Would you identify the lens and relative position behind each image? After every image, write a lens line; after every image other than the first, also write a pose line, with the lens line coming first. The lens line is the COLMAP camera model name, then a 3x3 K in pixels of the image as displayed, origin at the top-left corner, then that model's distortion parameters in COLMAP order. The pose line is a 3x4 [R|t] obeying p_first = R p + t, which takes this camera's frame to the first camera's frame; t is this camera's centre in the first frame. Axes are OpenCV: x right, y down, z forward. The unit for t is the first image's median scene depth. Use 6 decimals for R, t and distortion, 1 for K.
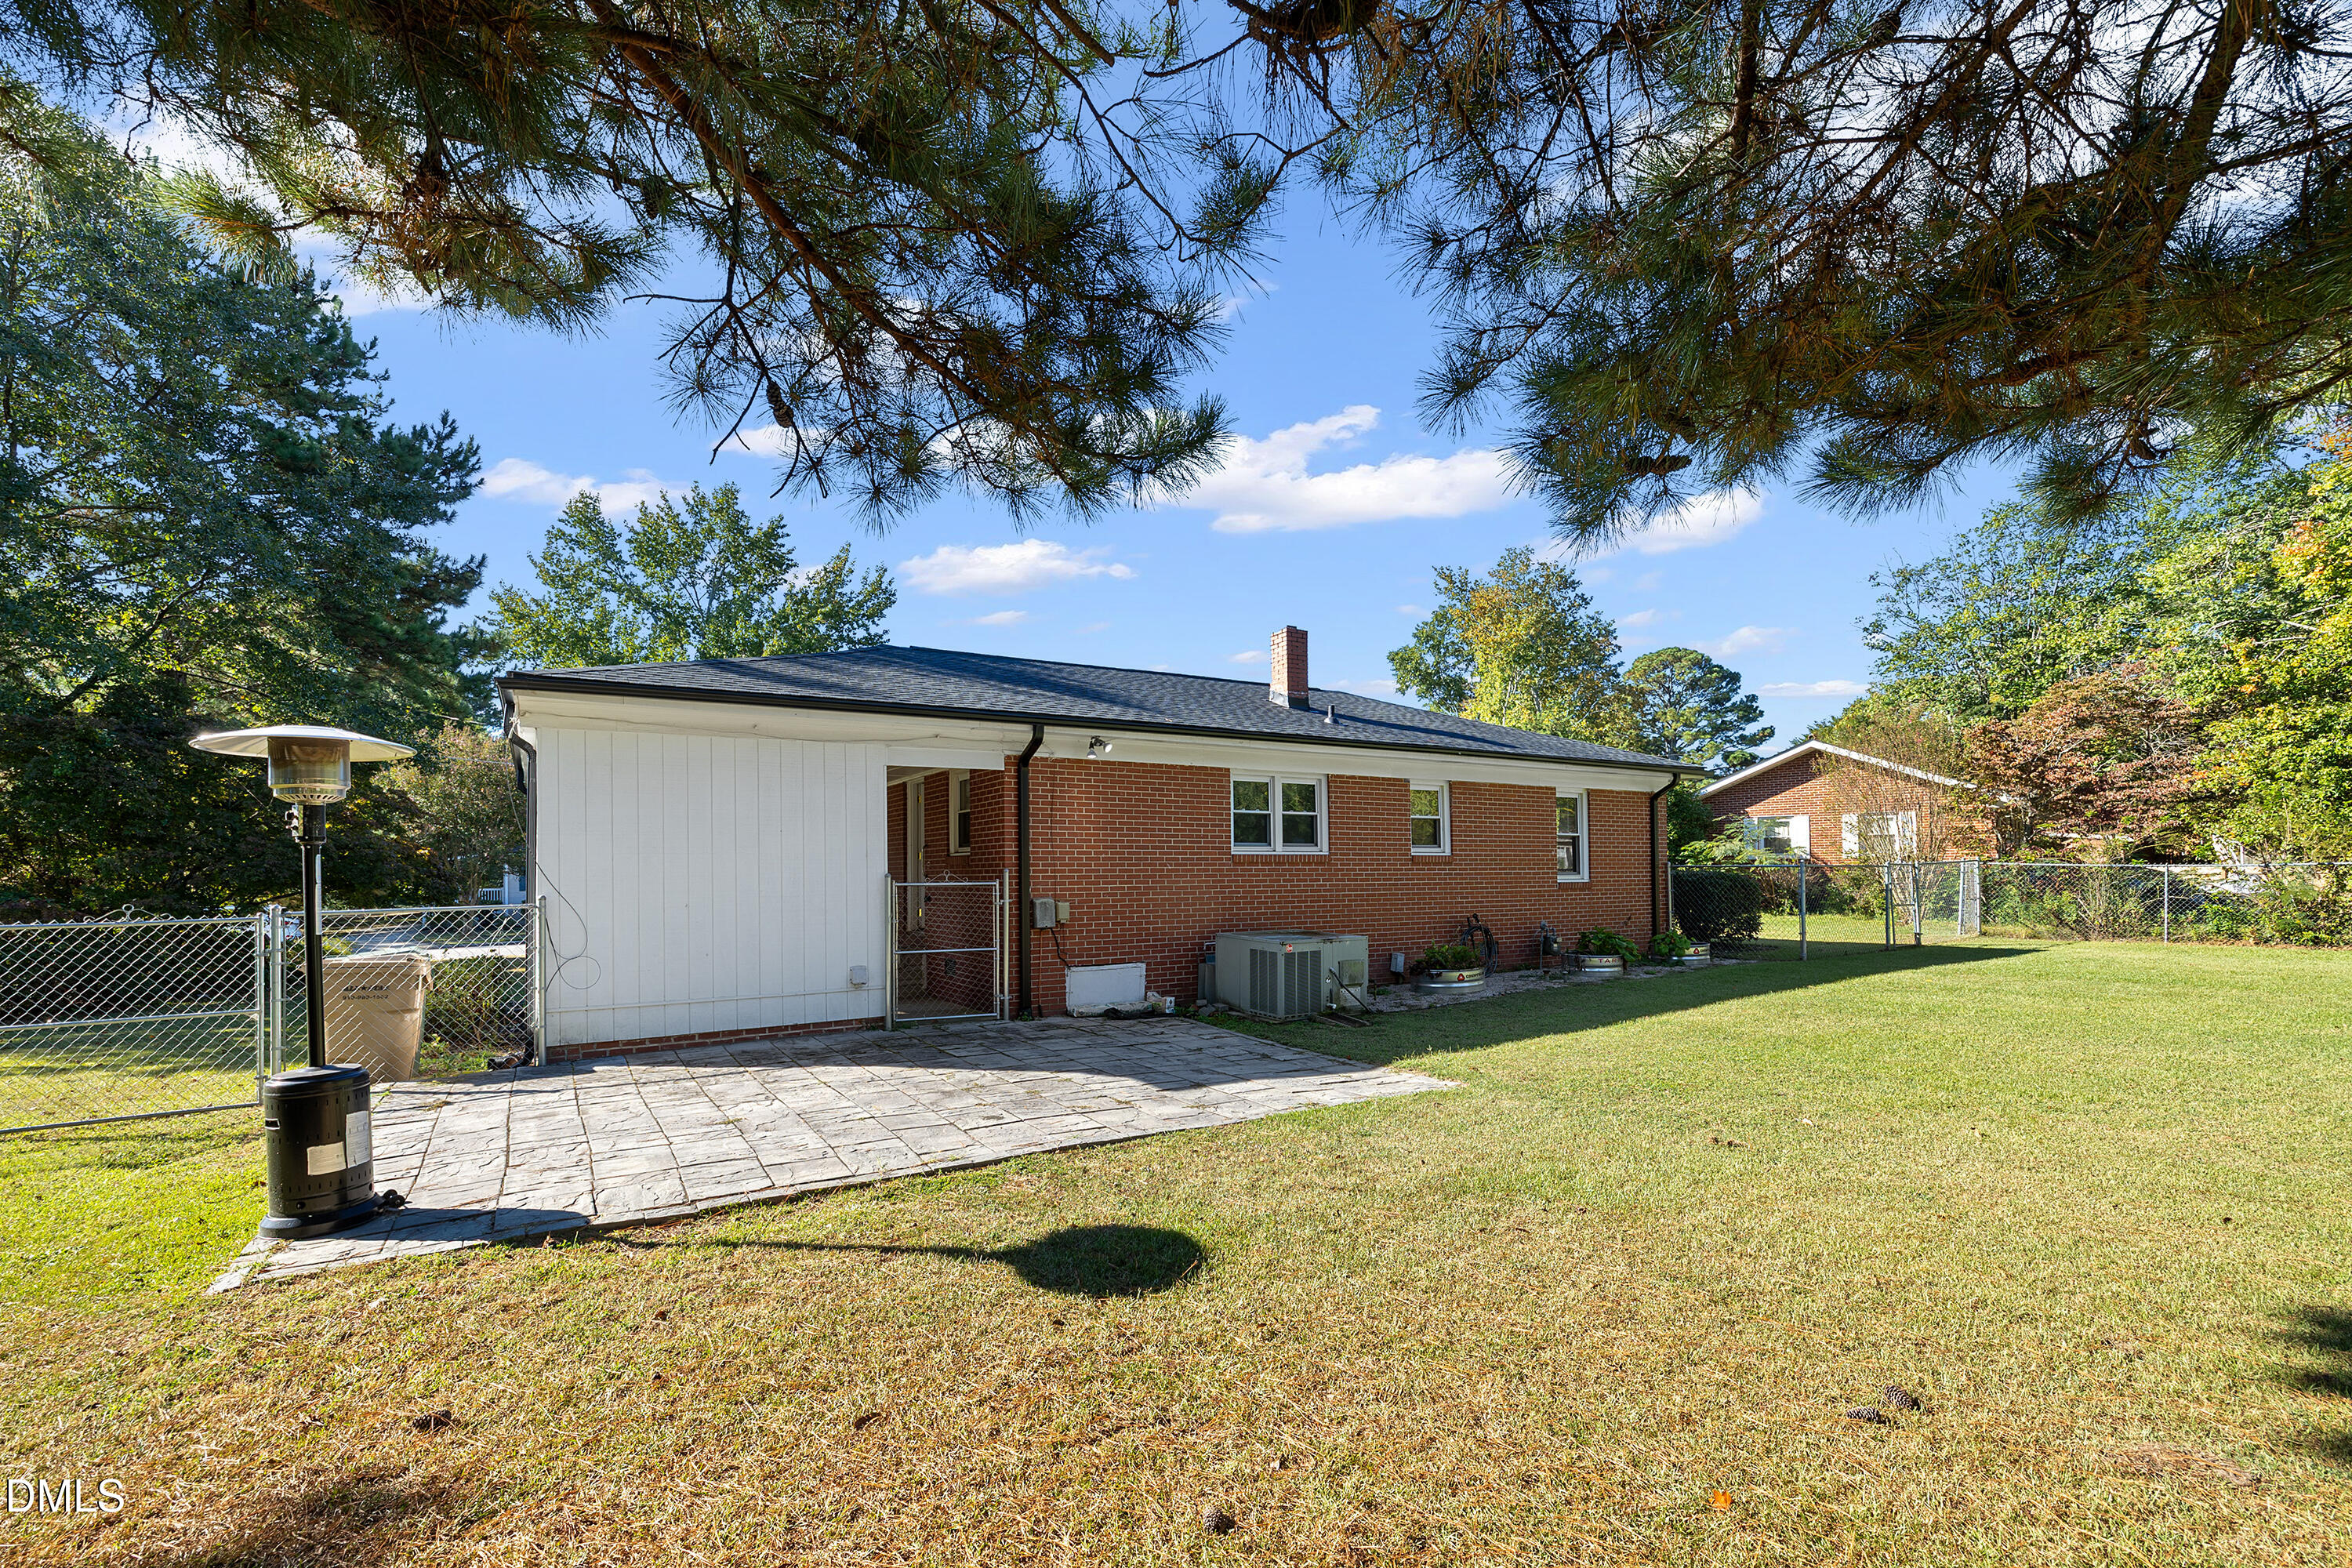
lens RADIAL K [[1046.2, 0, 1179.1], [0, 1046.2, 879.6], [0, 0, 1]] dist [-0.038977, 0.000115]
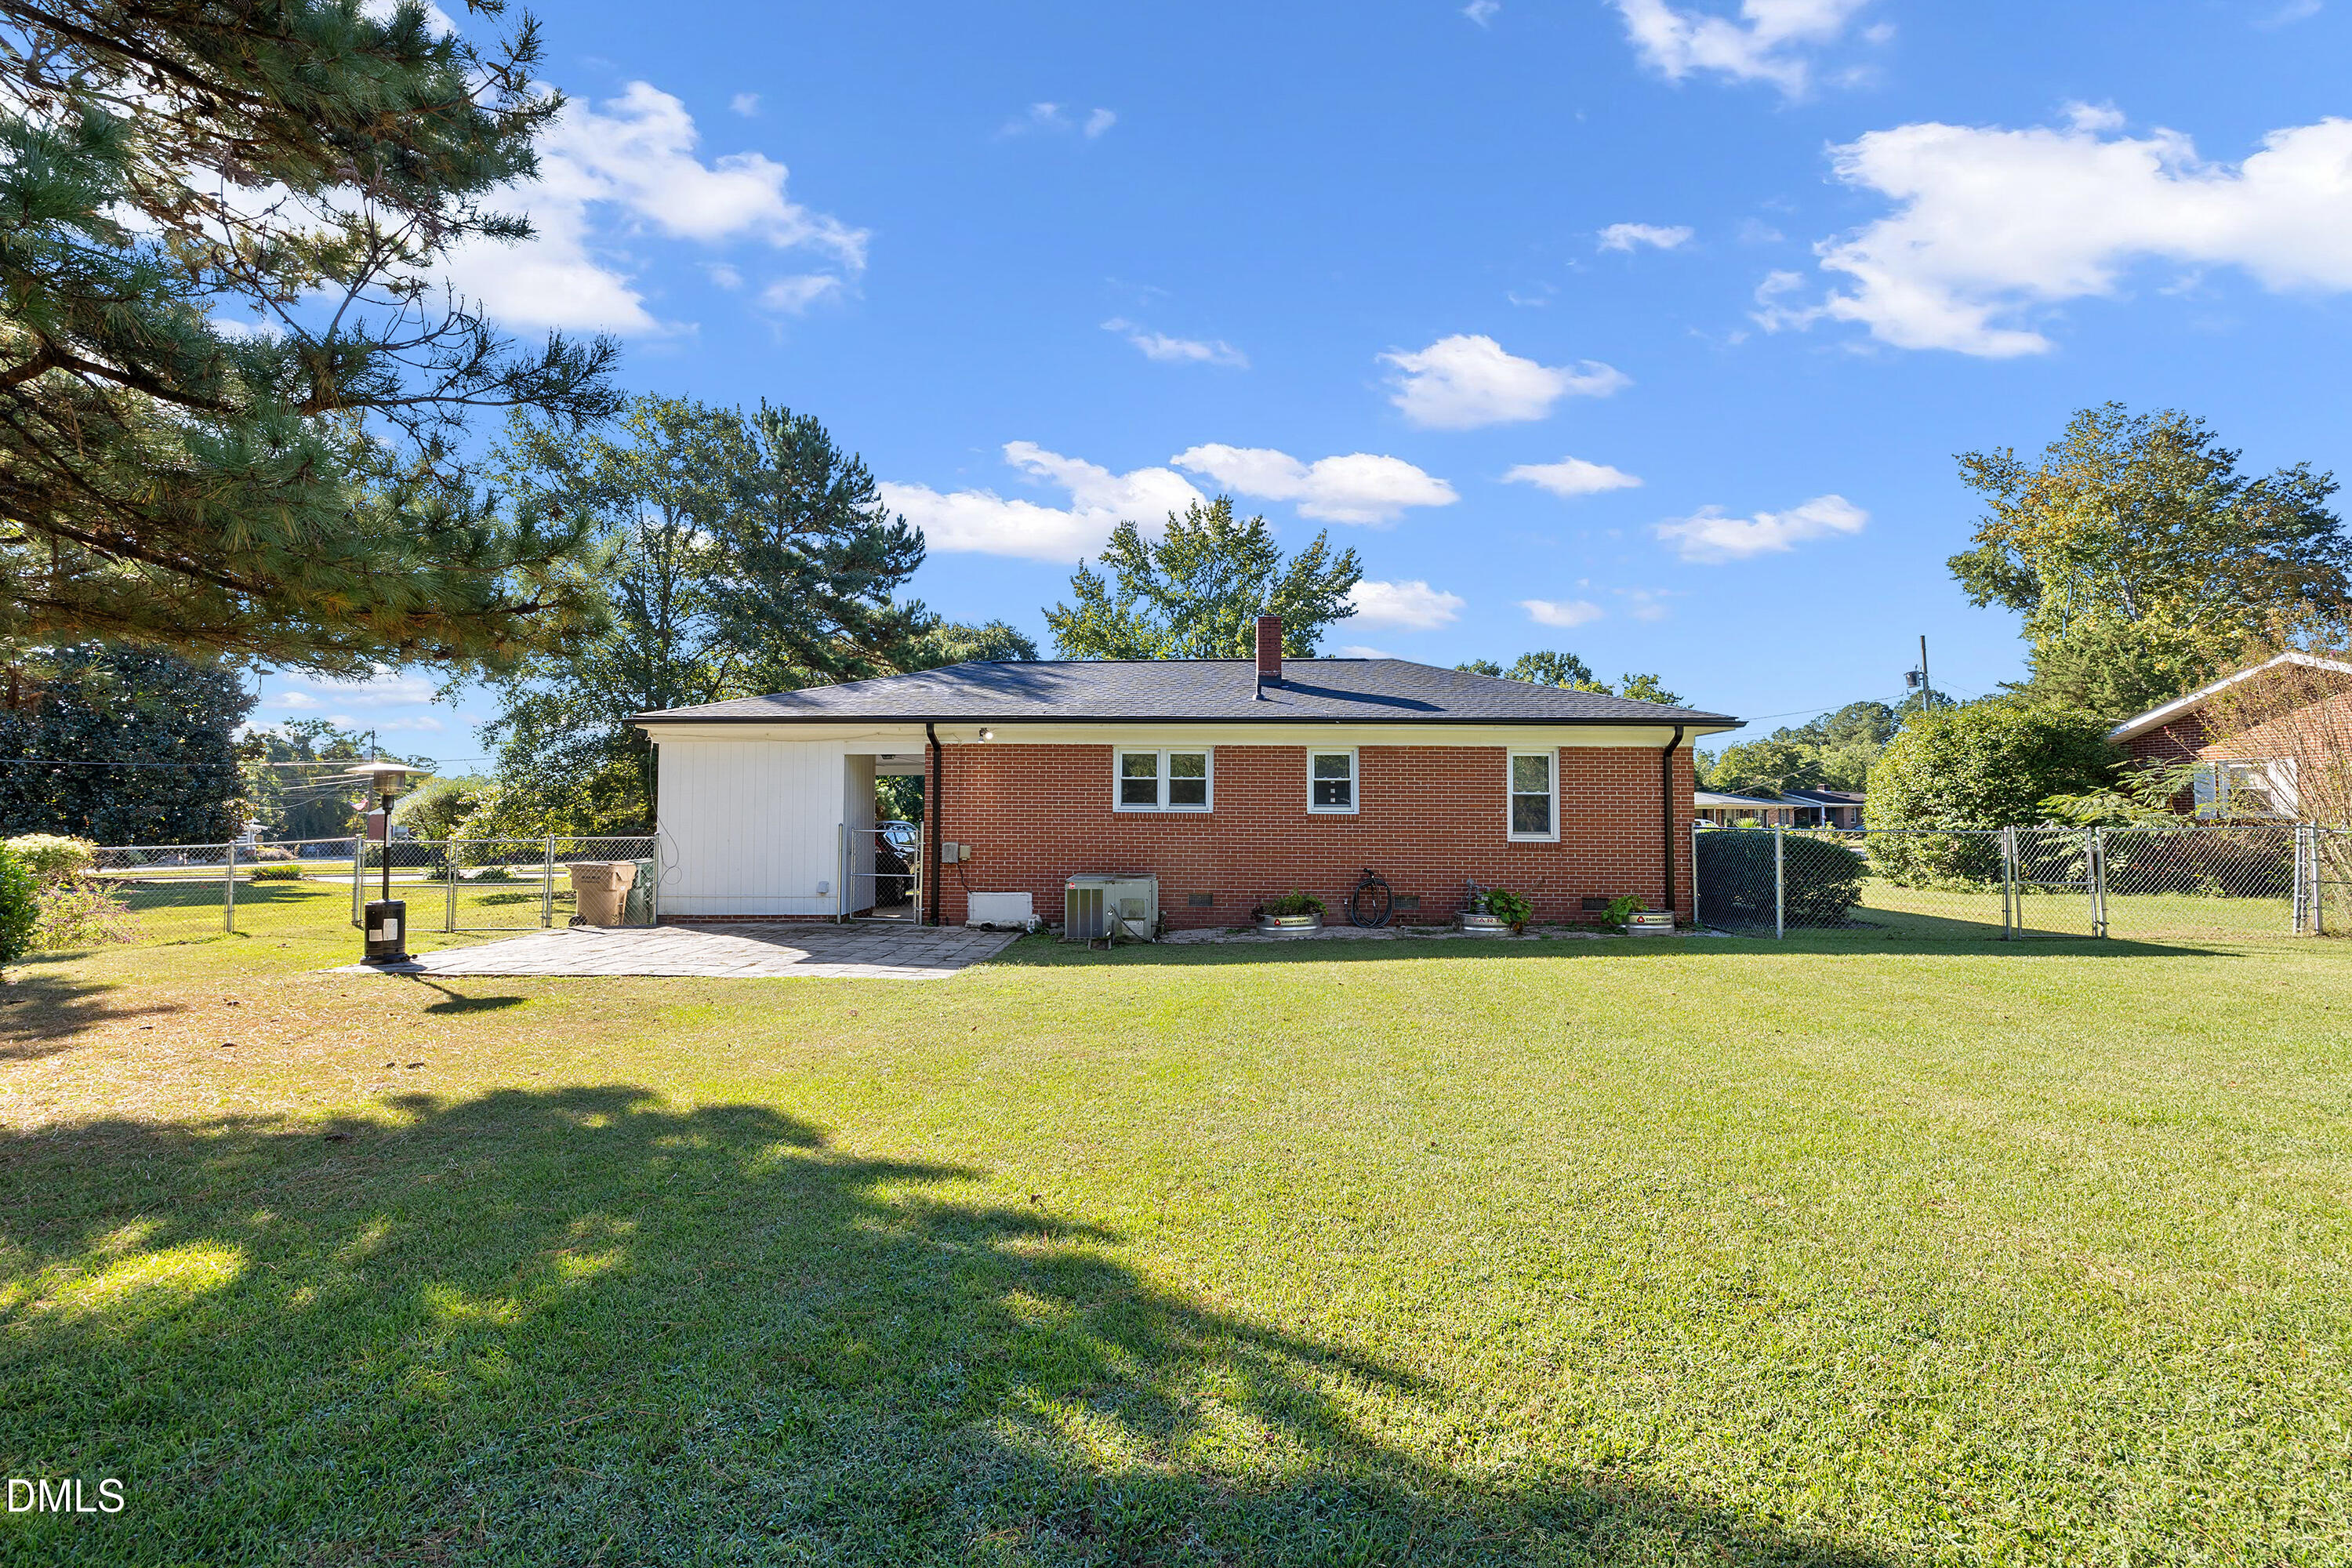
lens RADIAL K [[1008.5, 0, 1176.0], [0, 1008.5, 784.0], [0, 0, 1]] dist [0.002441, 0.000191]
pose [[0.823938, -0.006727, -0.566640, 0.774189], [-0.016125, 0.999246, -0.035310, -0.015272], [0.566450, 0.038231, 0.823209, 0.026359]]
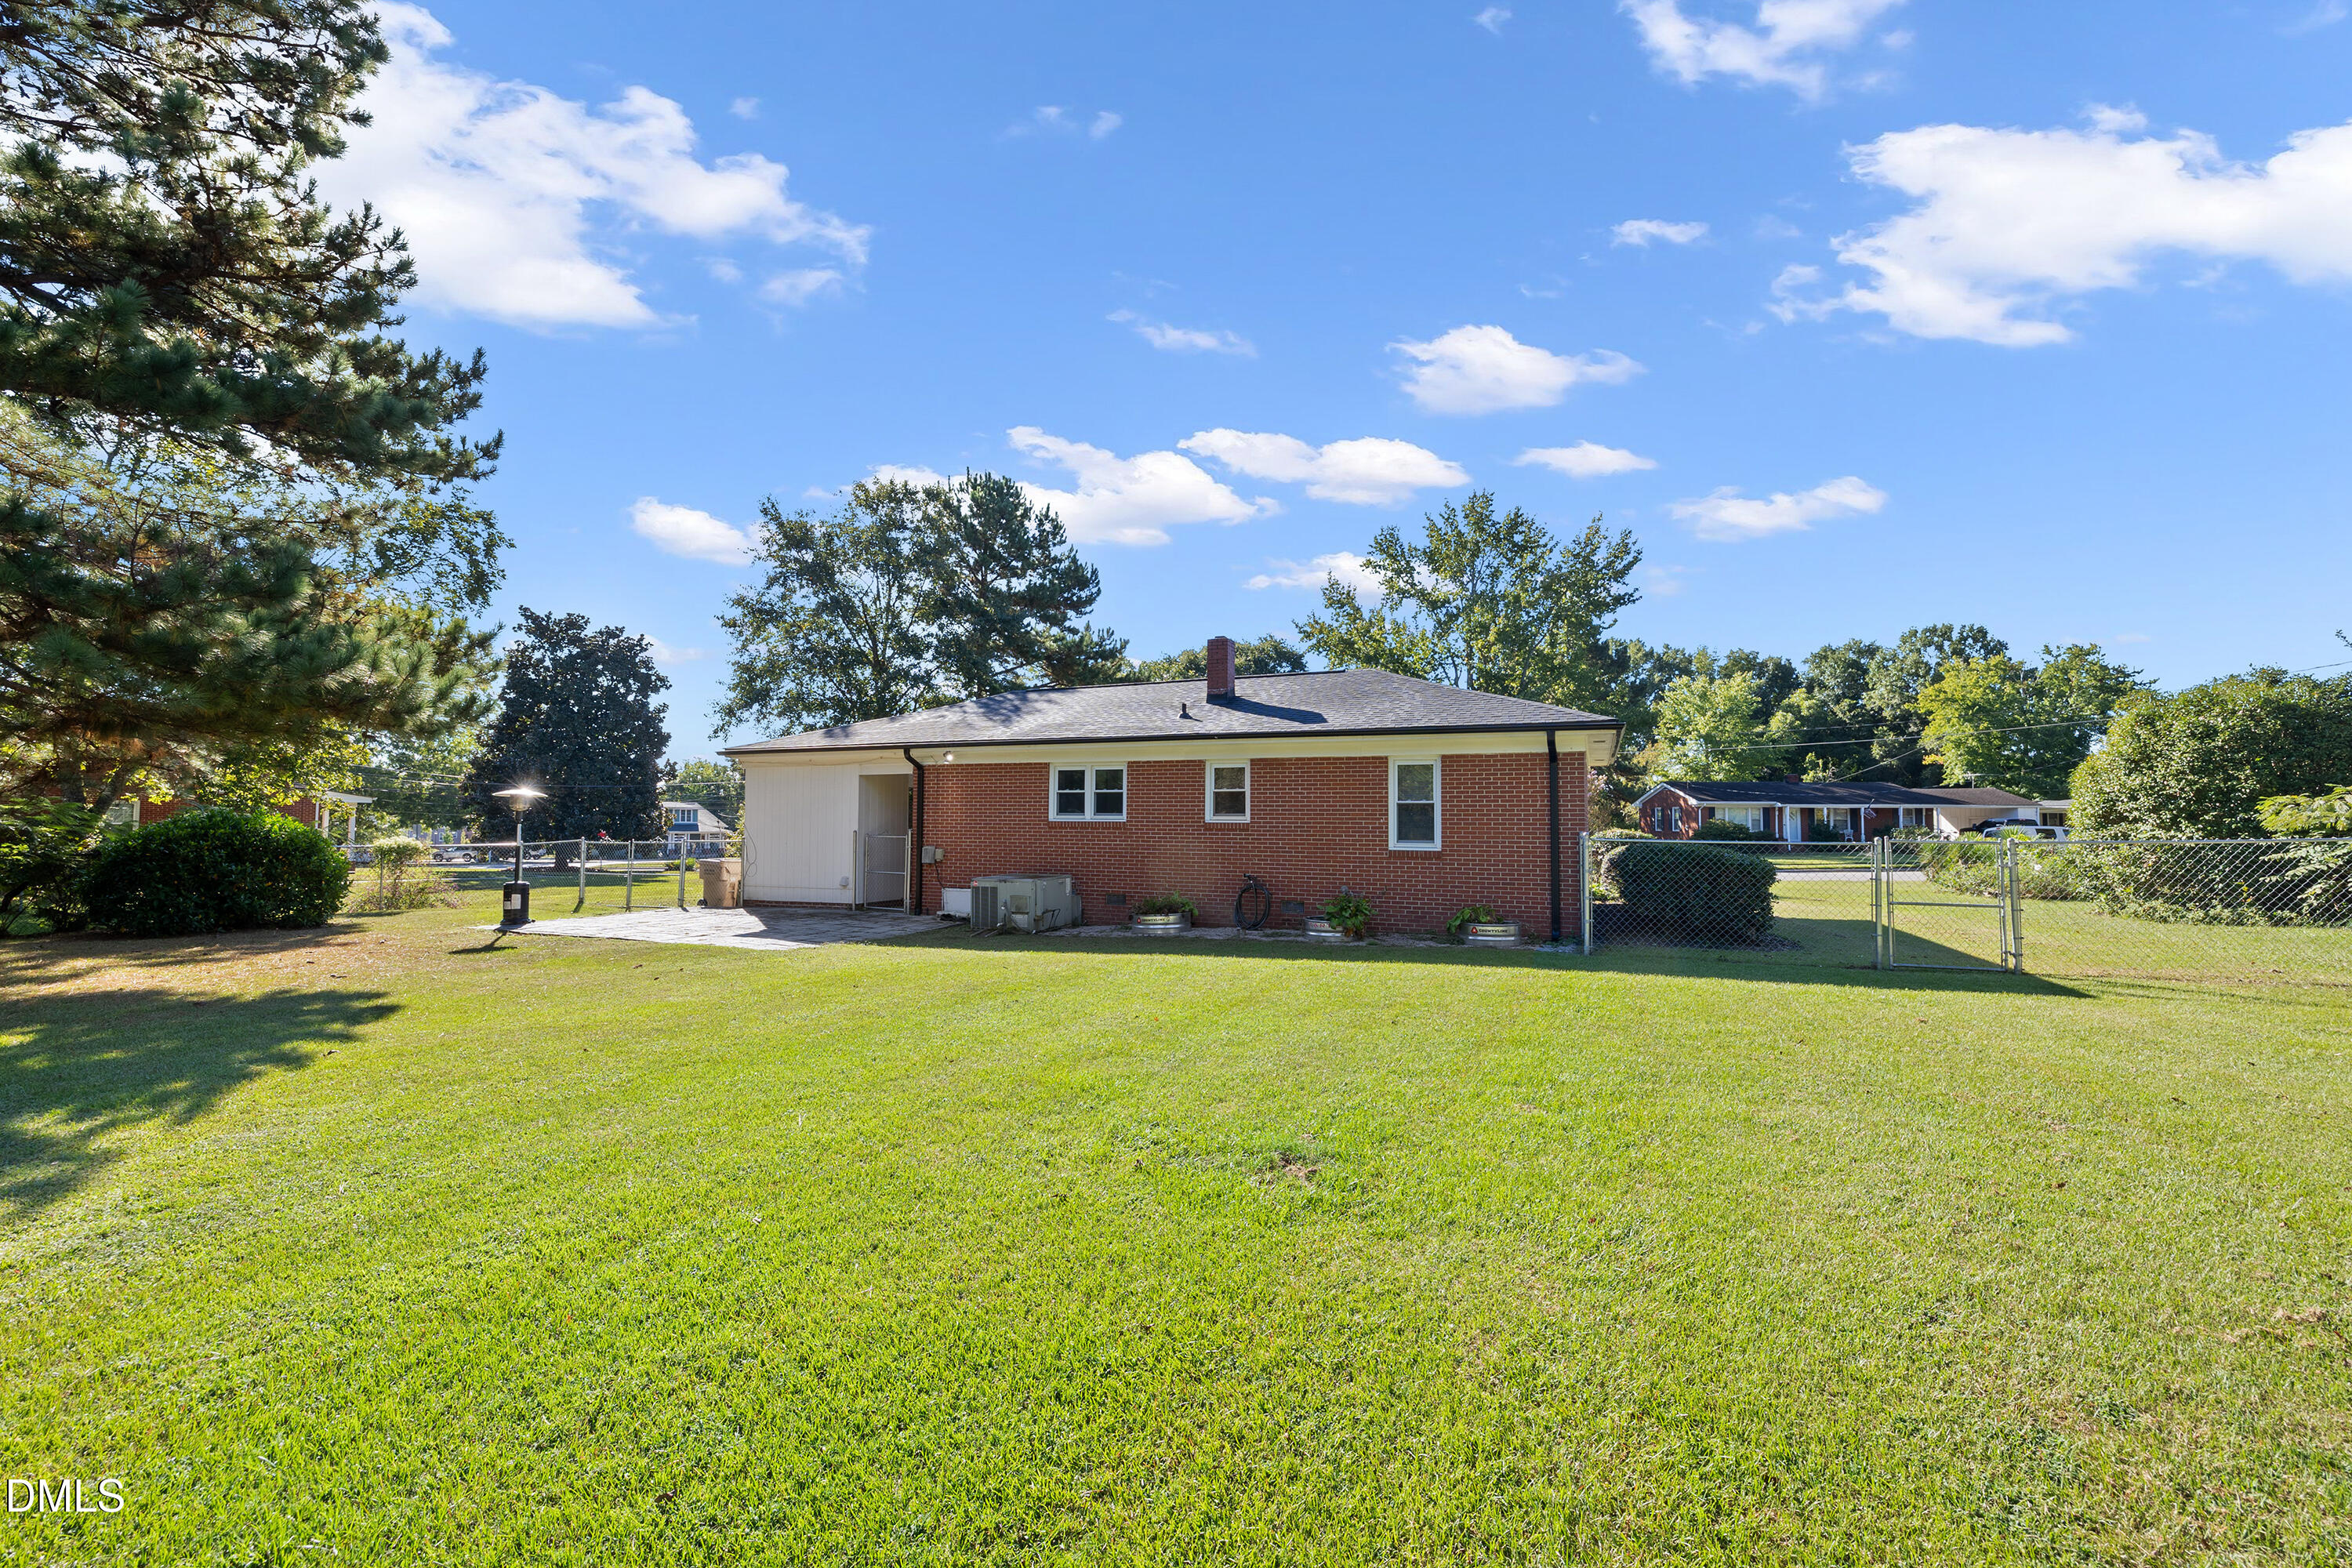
lens RADIAL K [[1008.5, 0, 1176.0], [0, 1008.5, 784.0], [0, 0, 1]] dist [0.002441, 0.000191]
pose [[0.563328, -0.020029, -0.825991, 1.259203], [-0.015436, 0.999277, -0.034759, -0.028174], [0.826089, 0.032331, 0.562611, 0.334244]]
